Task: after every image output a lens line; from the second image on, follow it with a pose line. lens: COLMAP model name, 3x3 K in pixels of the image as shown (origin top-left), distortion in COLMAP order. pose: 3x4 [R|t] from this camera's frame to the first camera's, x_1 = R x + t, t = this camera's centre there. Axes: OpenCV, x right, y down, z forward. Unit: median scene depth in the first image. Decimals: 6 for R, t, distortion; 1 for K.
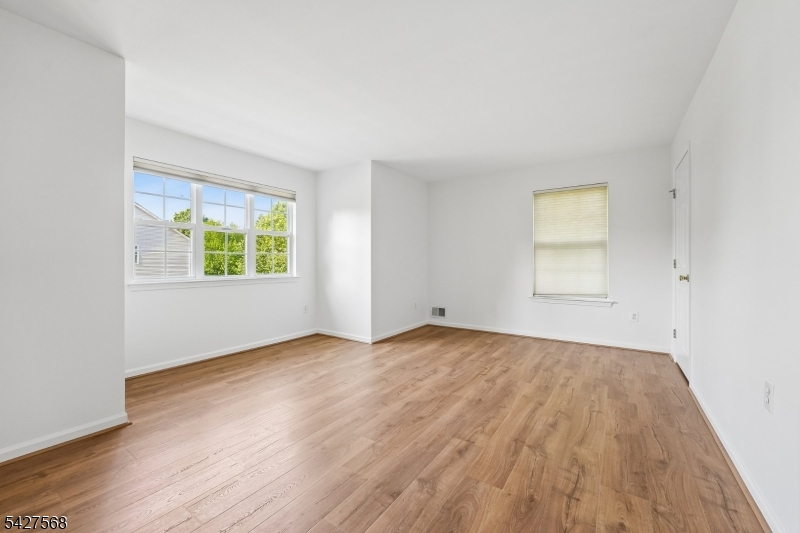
lens RADIAL K [[361.1, 0, 399.9], [0, 361.1, 270.5], [0, 0, 1]] dist [0.000736, 0.000132]
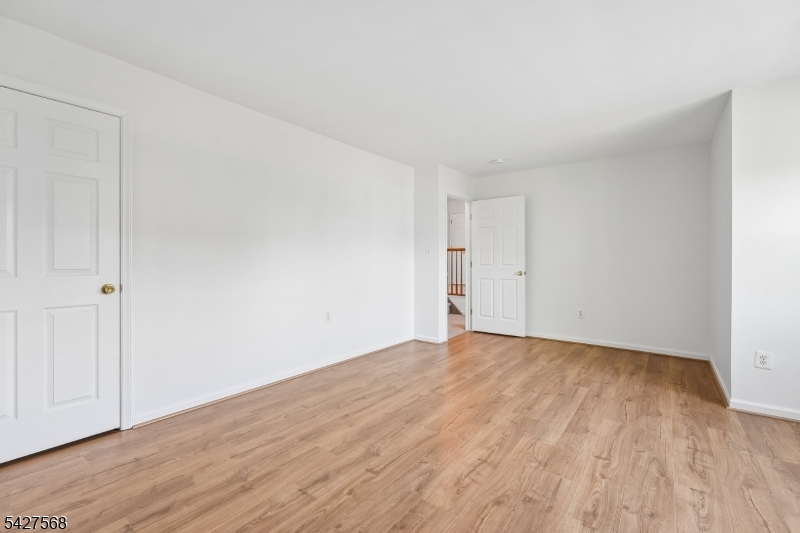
lens RADIAL K [[361.1, 0, 399.9], [0, 361.1, 270.5], [0, 0, 1]] dist [0.000736, 0.000132]
pose [[-0.998184, -0.002508, 0.060189, 0.182974], [0.000361, 0.998866, 0.047612, -0.054696], [-0.060240, 0.047548, -0.997051, 1.828927]]
